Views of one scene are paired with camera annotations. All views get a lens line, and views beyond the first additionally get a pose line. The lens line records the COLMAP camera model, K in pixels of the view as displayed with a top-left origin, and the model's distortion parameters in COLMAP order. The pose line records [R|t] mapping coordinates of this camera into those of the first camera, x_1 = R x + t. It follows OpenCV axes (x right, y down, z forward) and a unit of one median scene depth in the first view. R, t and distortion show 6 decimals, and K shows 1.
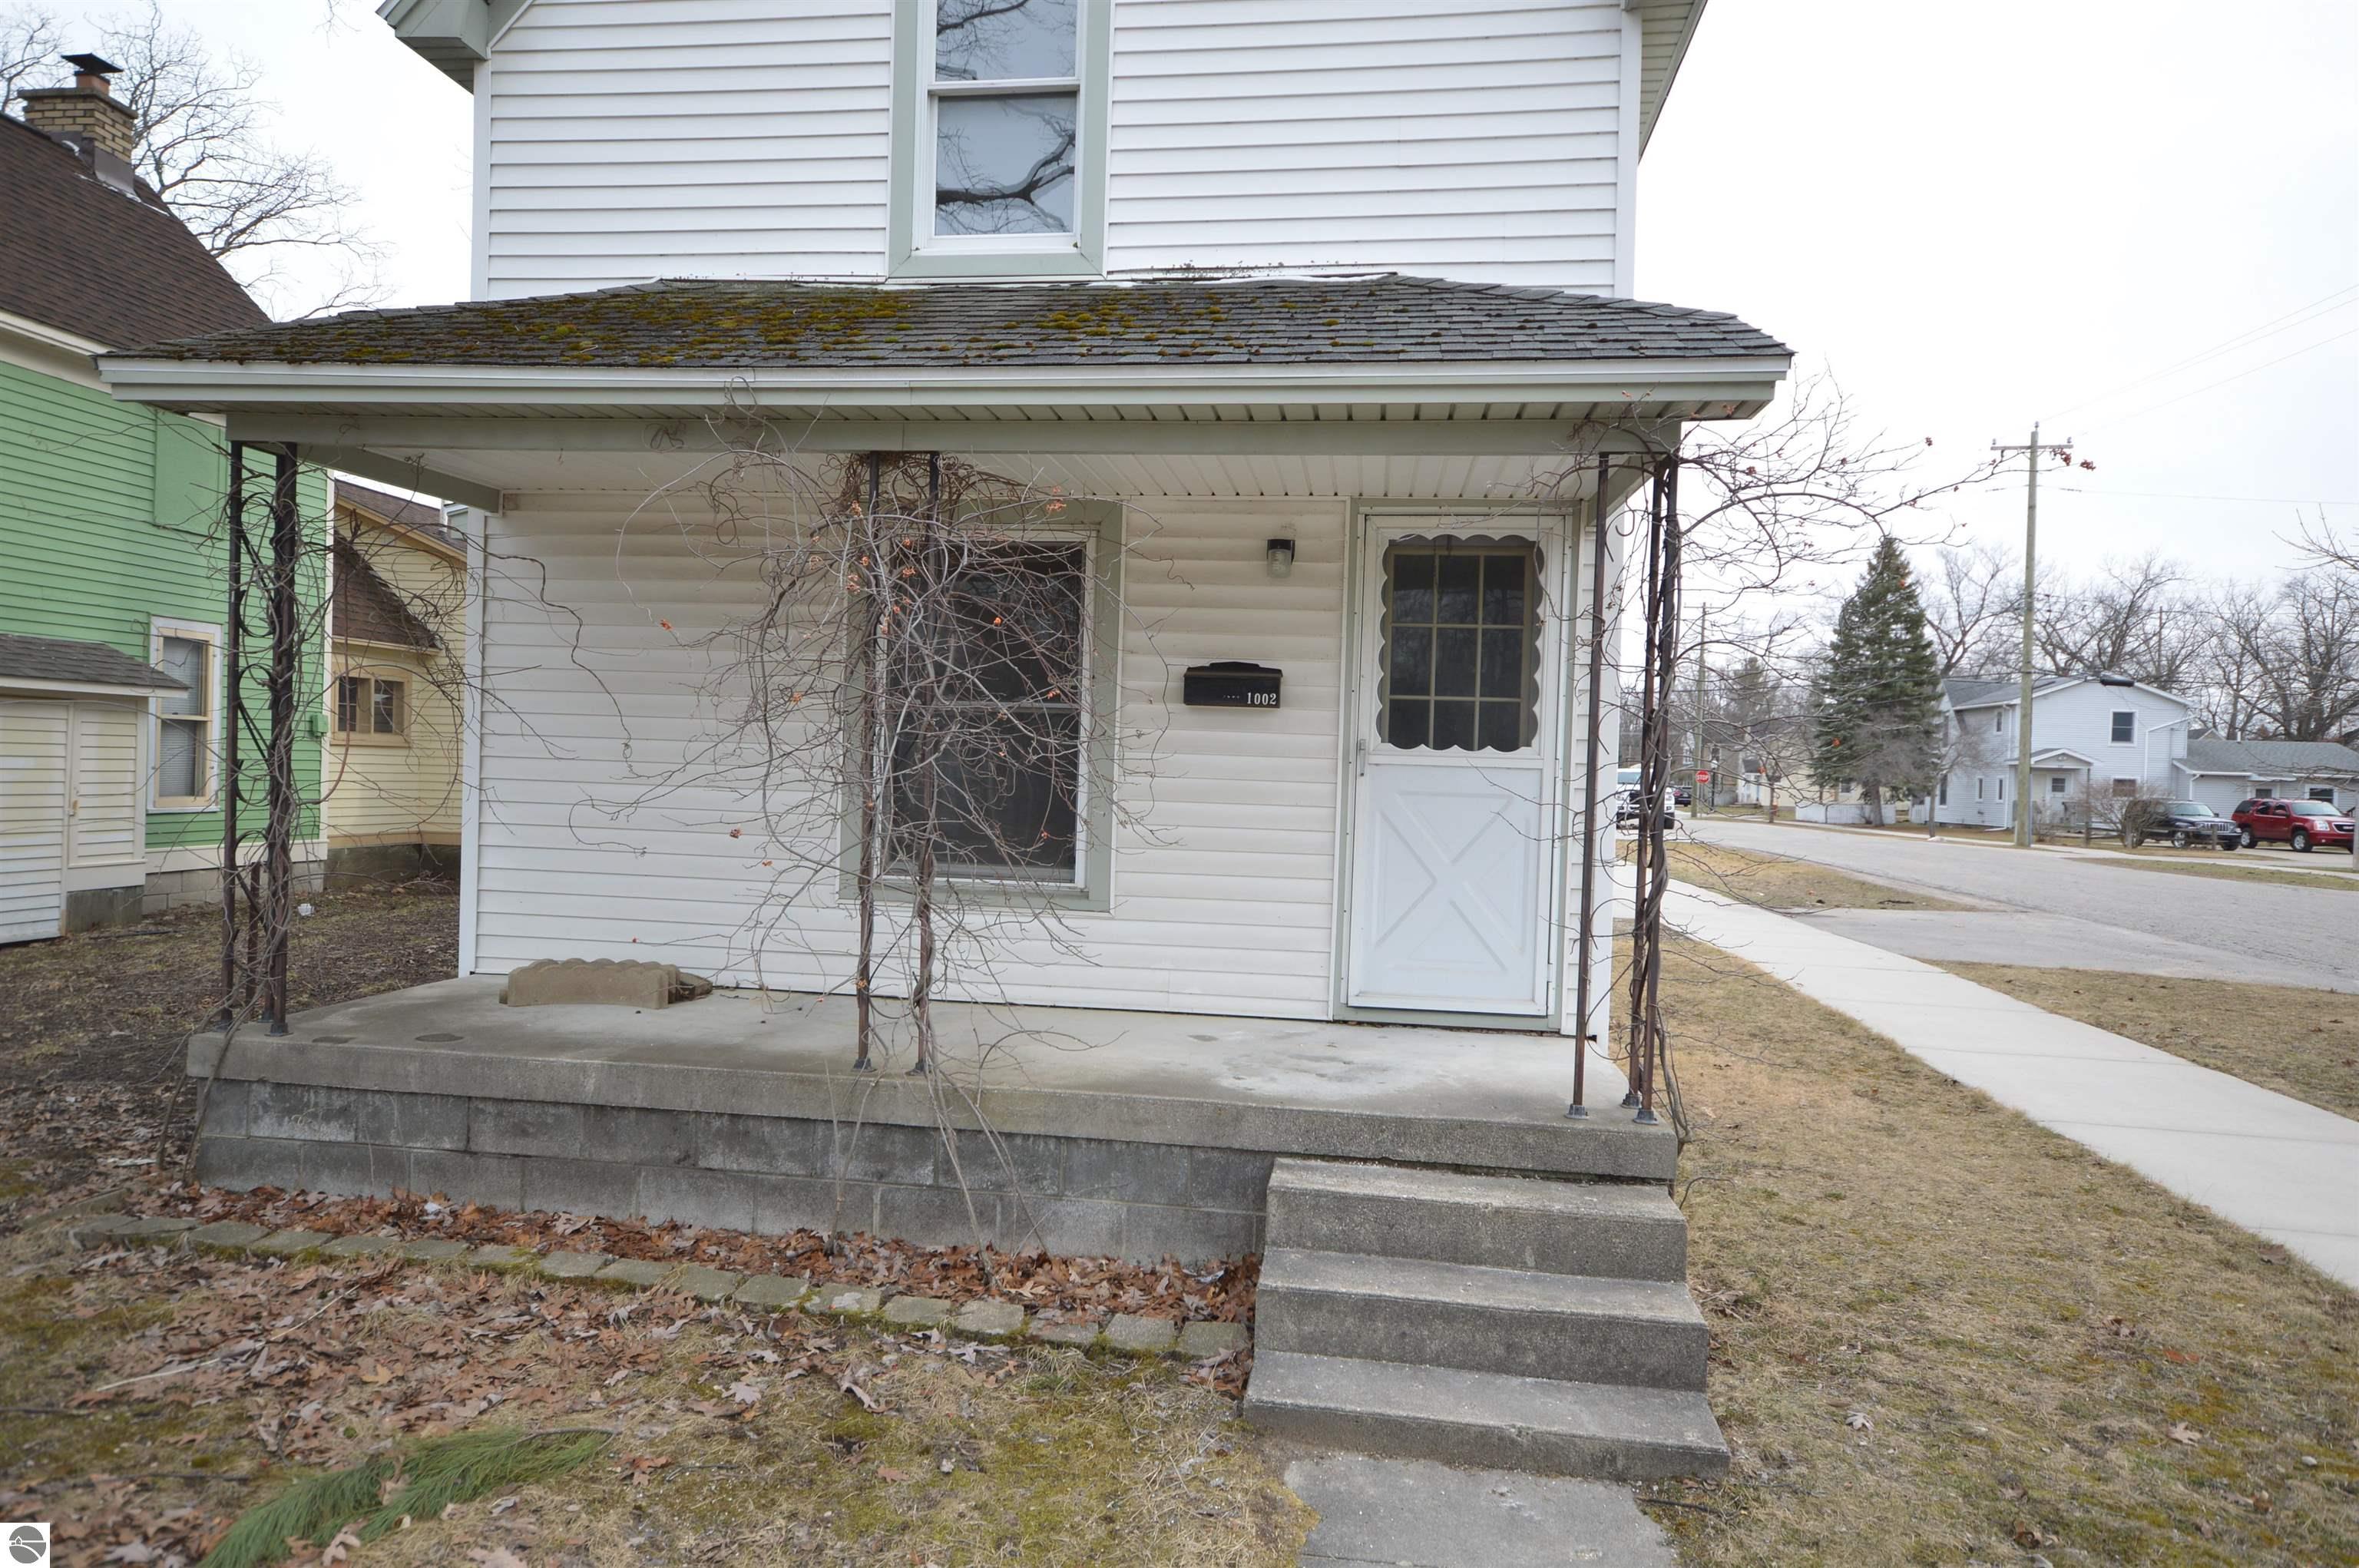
lens RADIAL K [[1456.3, 0, 1179.5], [0, 1456.3, 784.0], [0, 0, 1]] dist [0.022307, 0.002786]
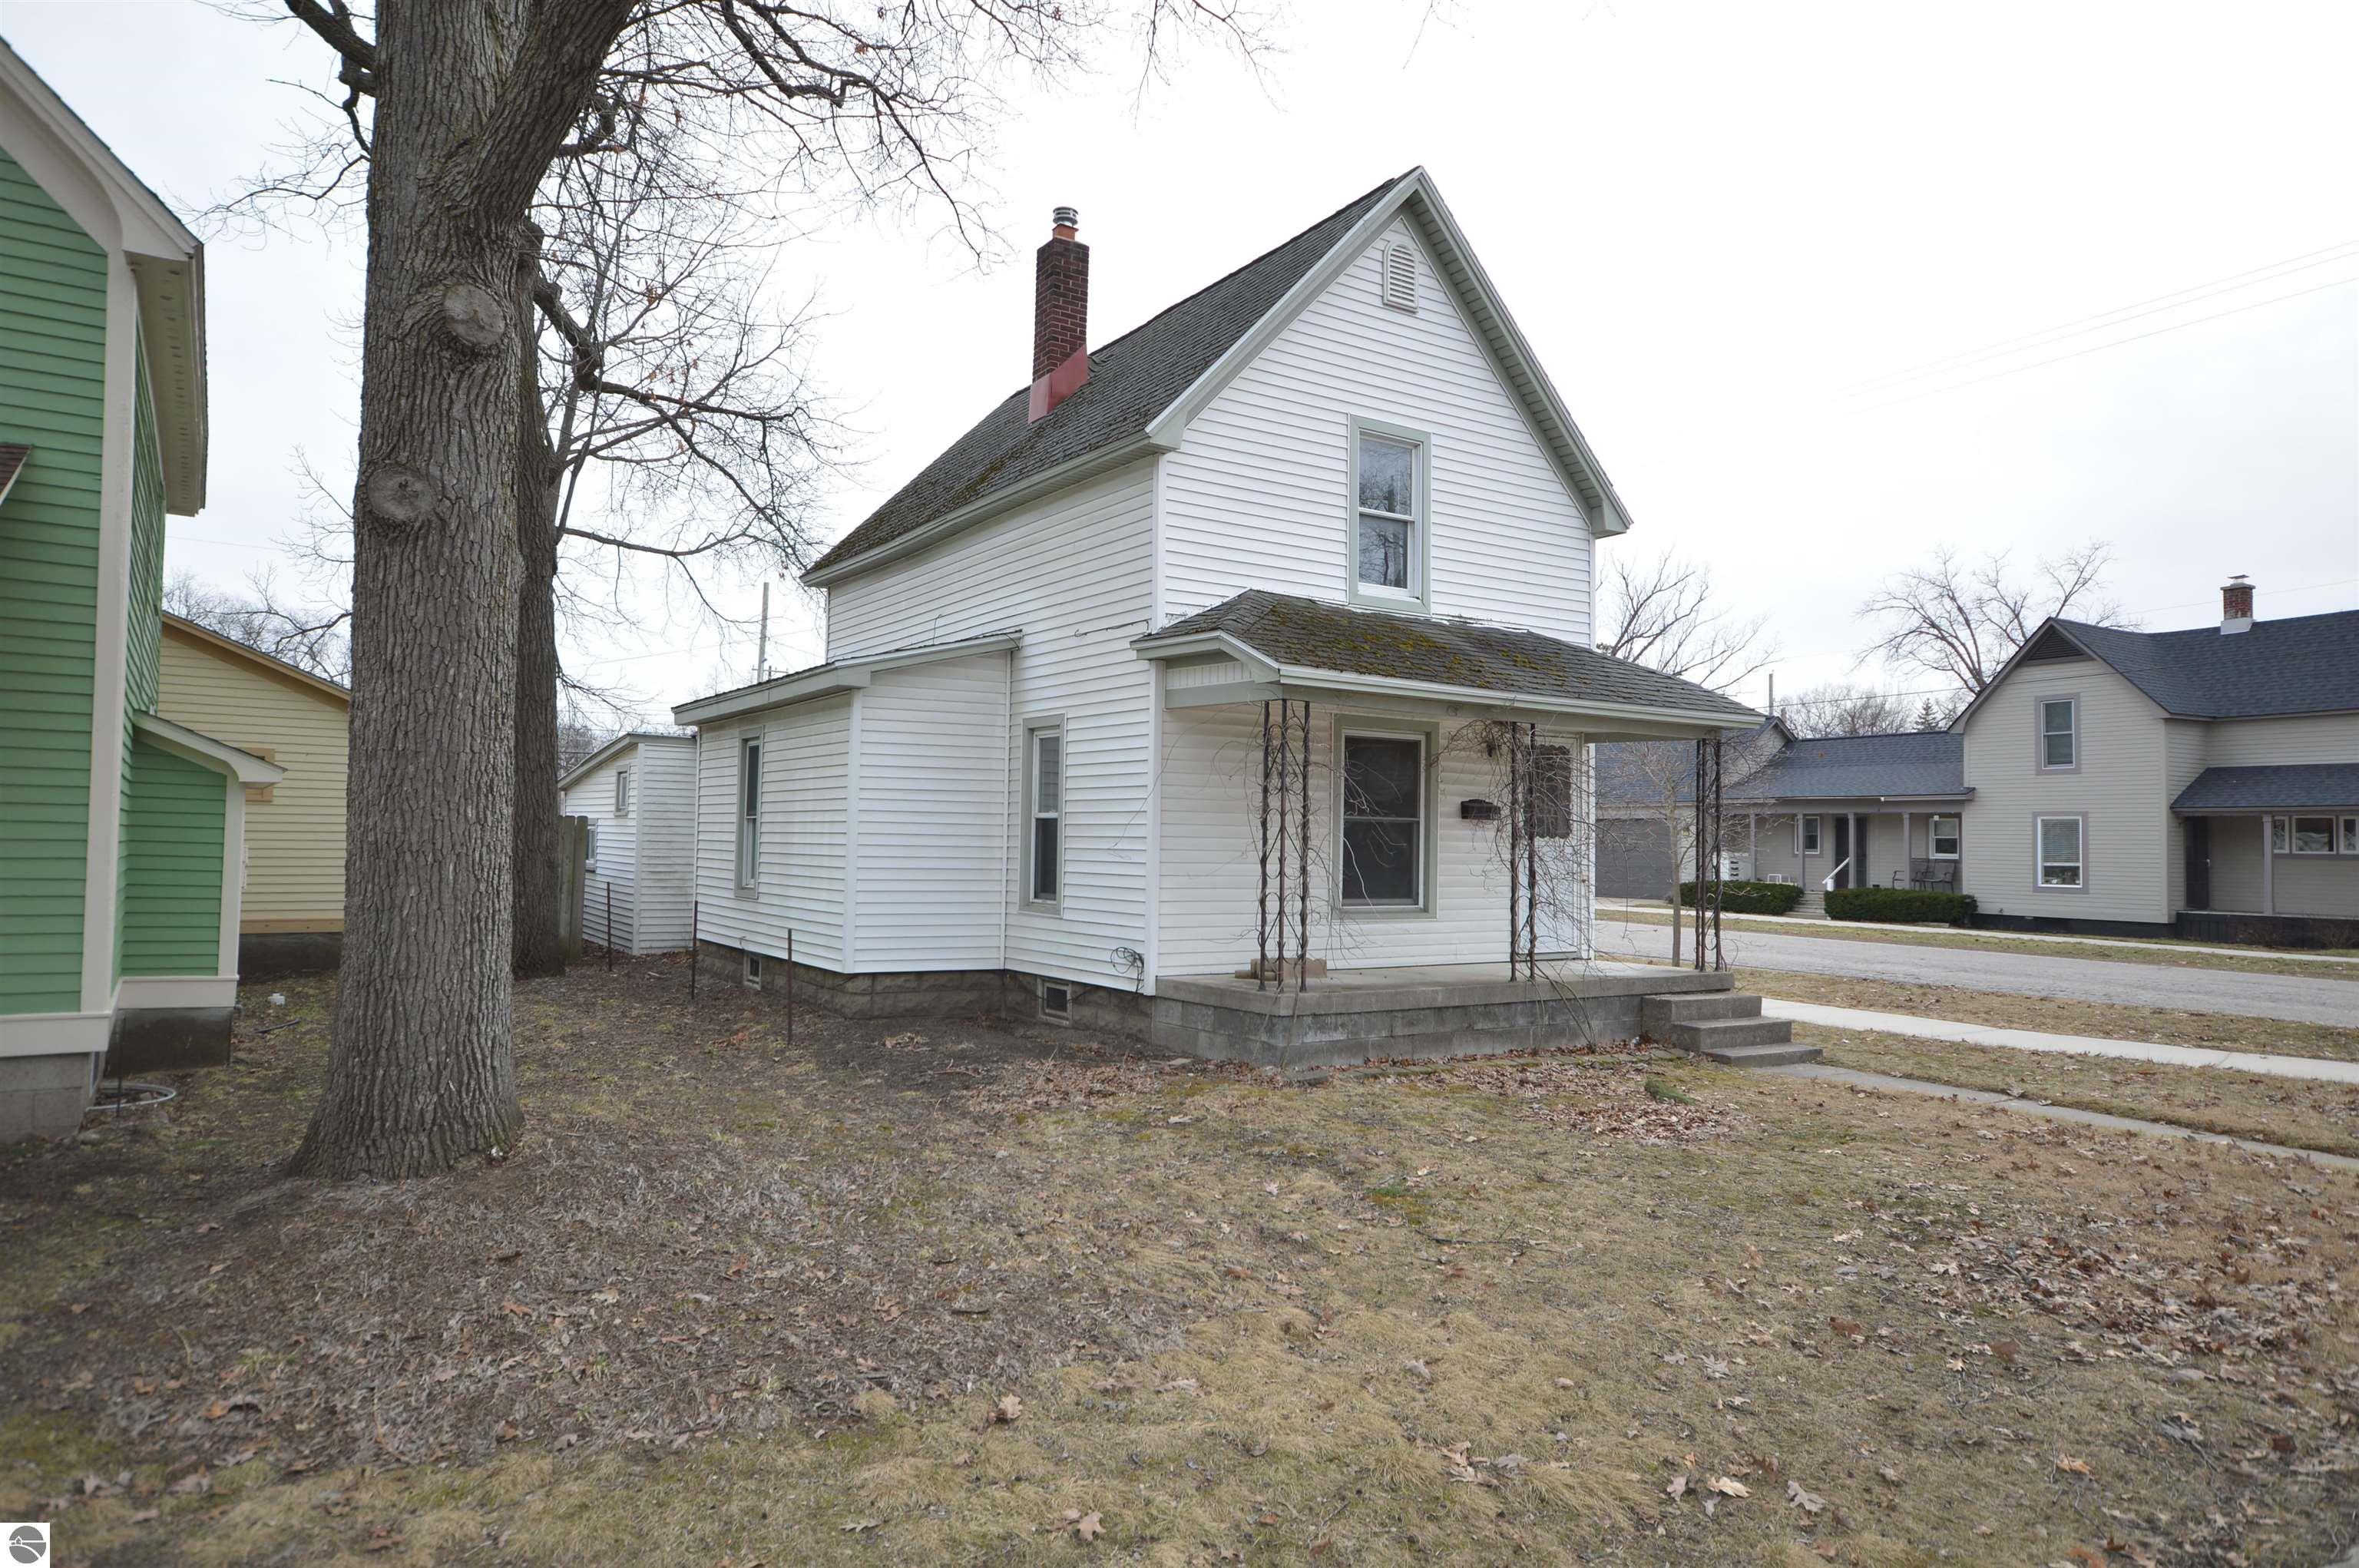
lens RADIAL K [[1456.3, 0, 1179.5], [0, 1456.3, 784.0], [0, 0, 1]] dist [0.022307, 0.002786]
pose [[0.753408, 0.006331, 0.657522, -1.742733], [0.009762, 0.999736, -0.020811, -0.065662], [-0.657480, 0.022098, 0.753147, -0.346630]]
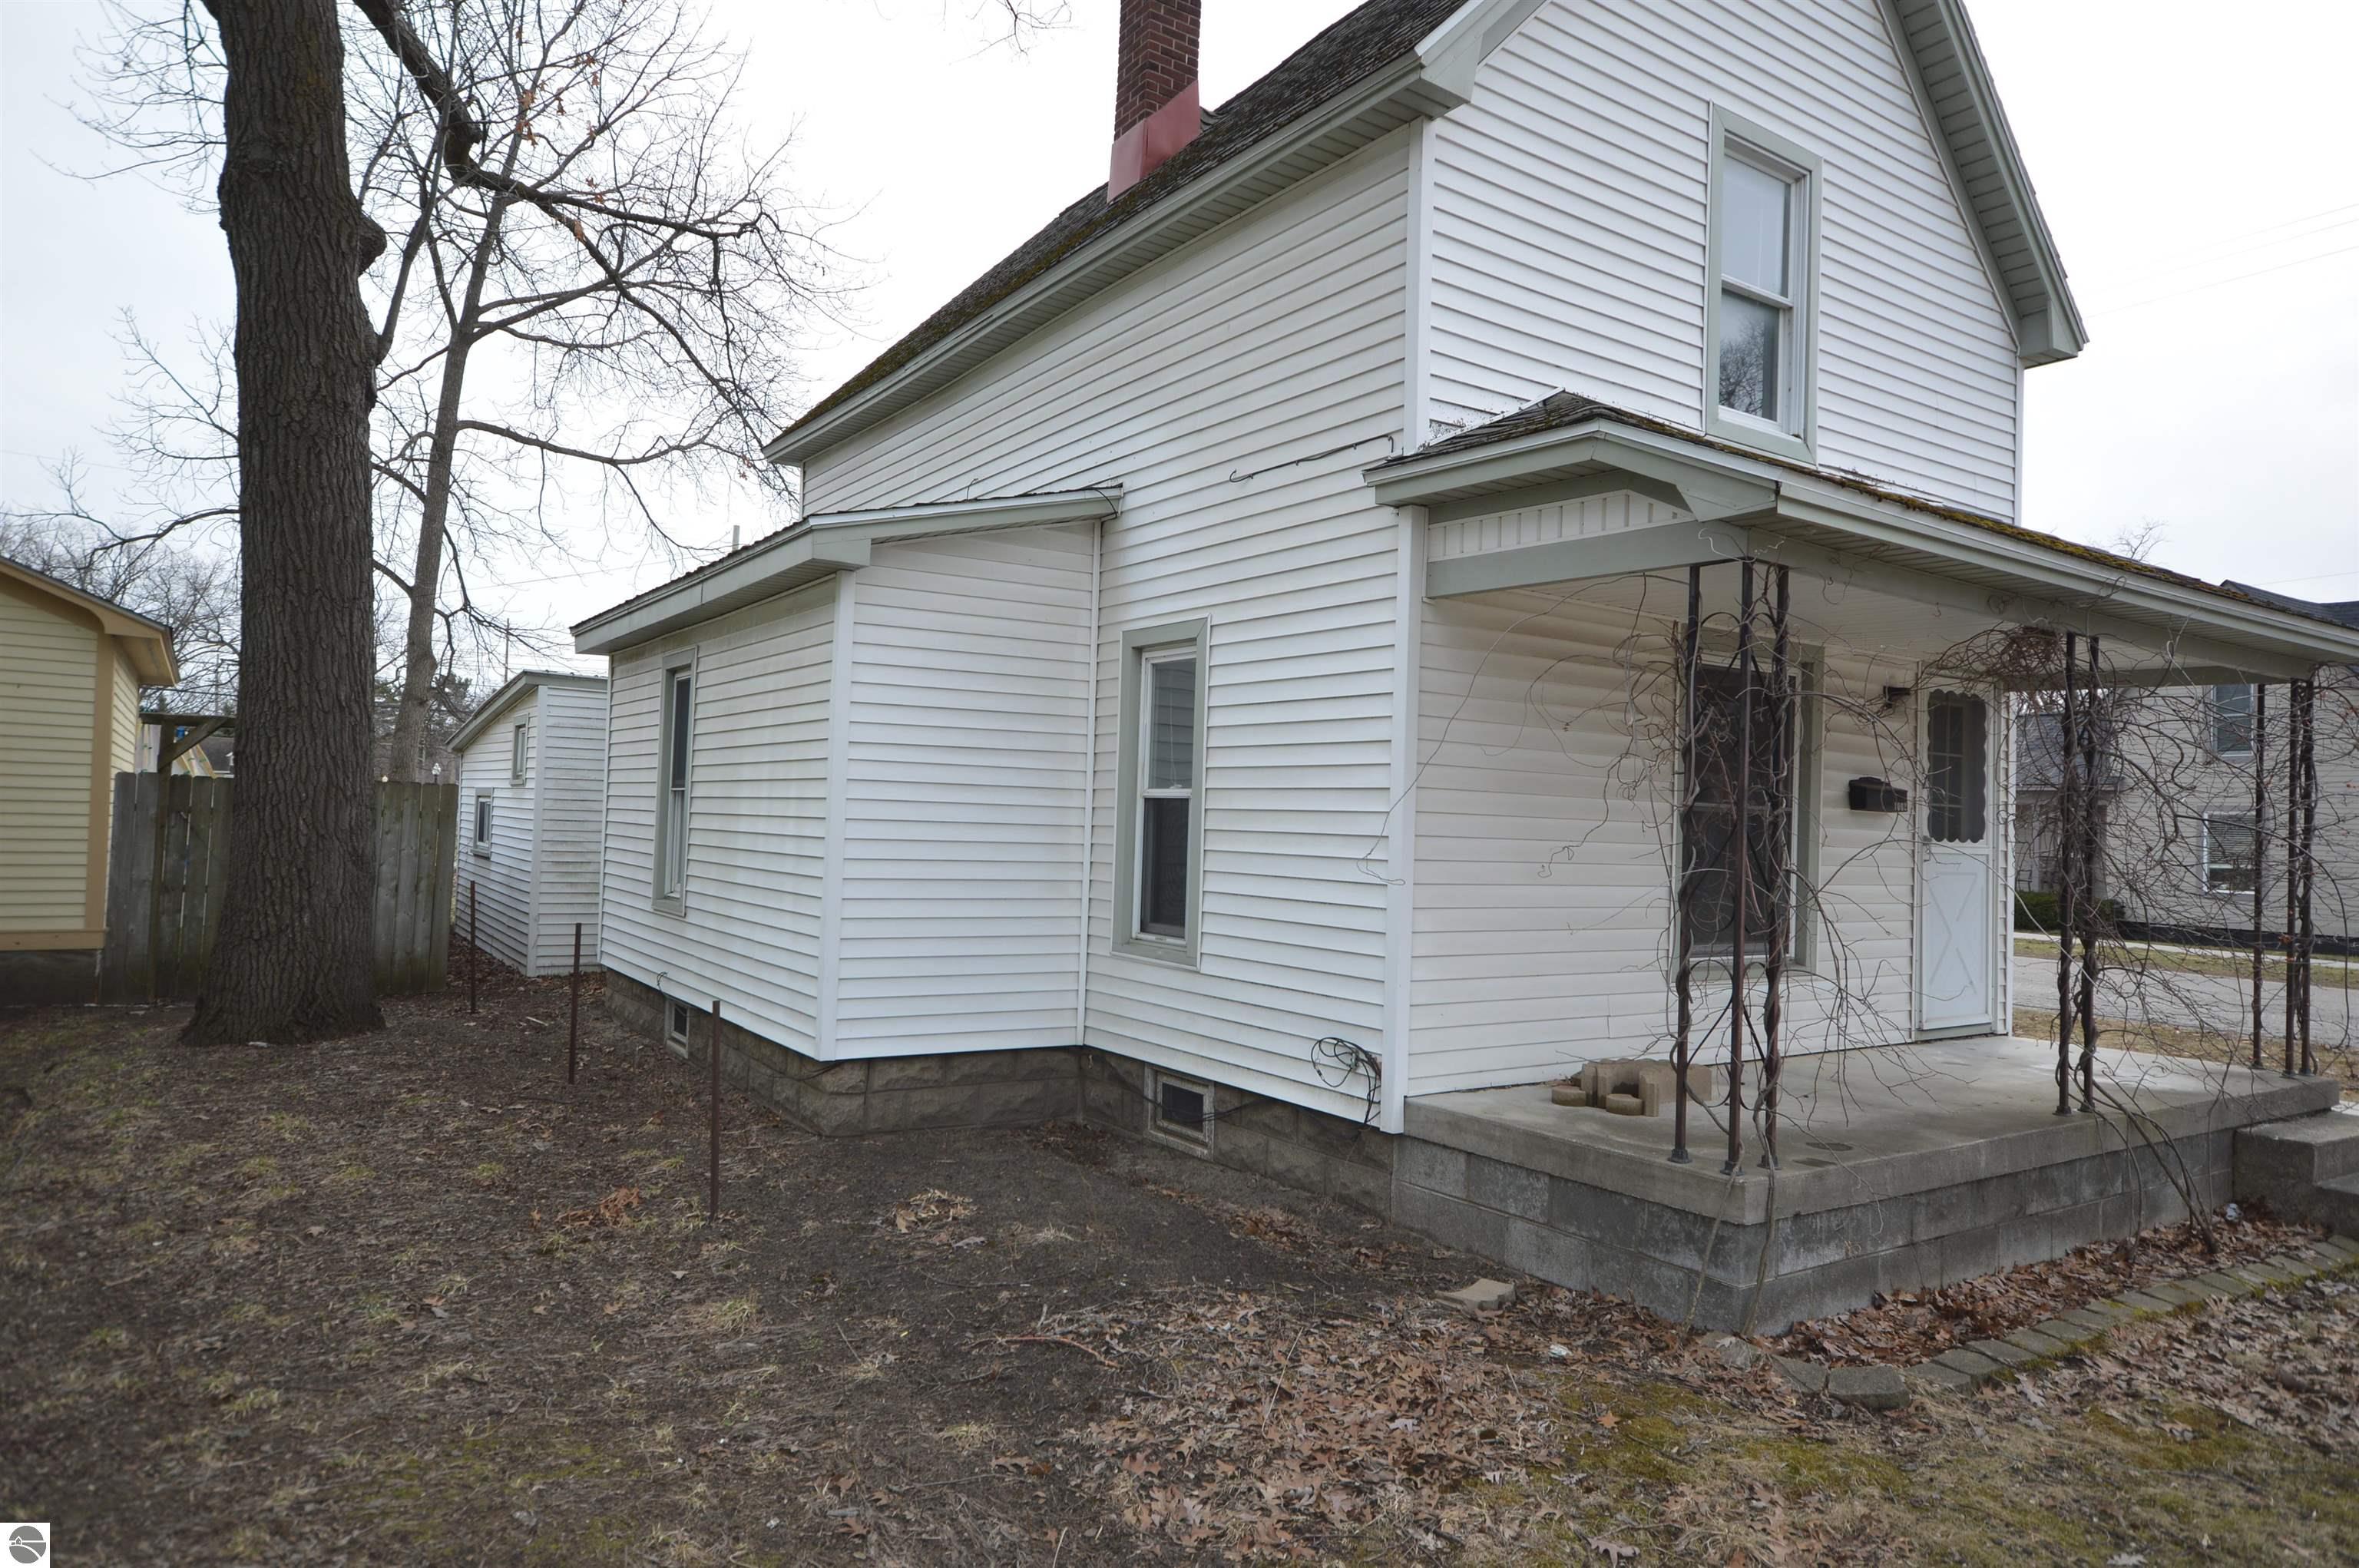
lens RADIAL K [[1420.3, 0, 1179.5], [0, 1420.3, 784.0], [0, 0, 1]] dist [0.021413, 0.001856]
pose [[0.739761, 0.008609, 0.672815, -1.305246], [-0.005311, 0.999962, -0.006956, -0.065471], [-0.672849, 0.001573, 0.739778, 0.471337]]
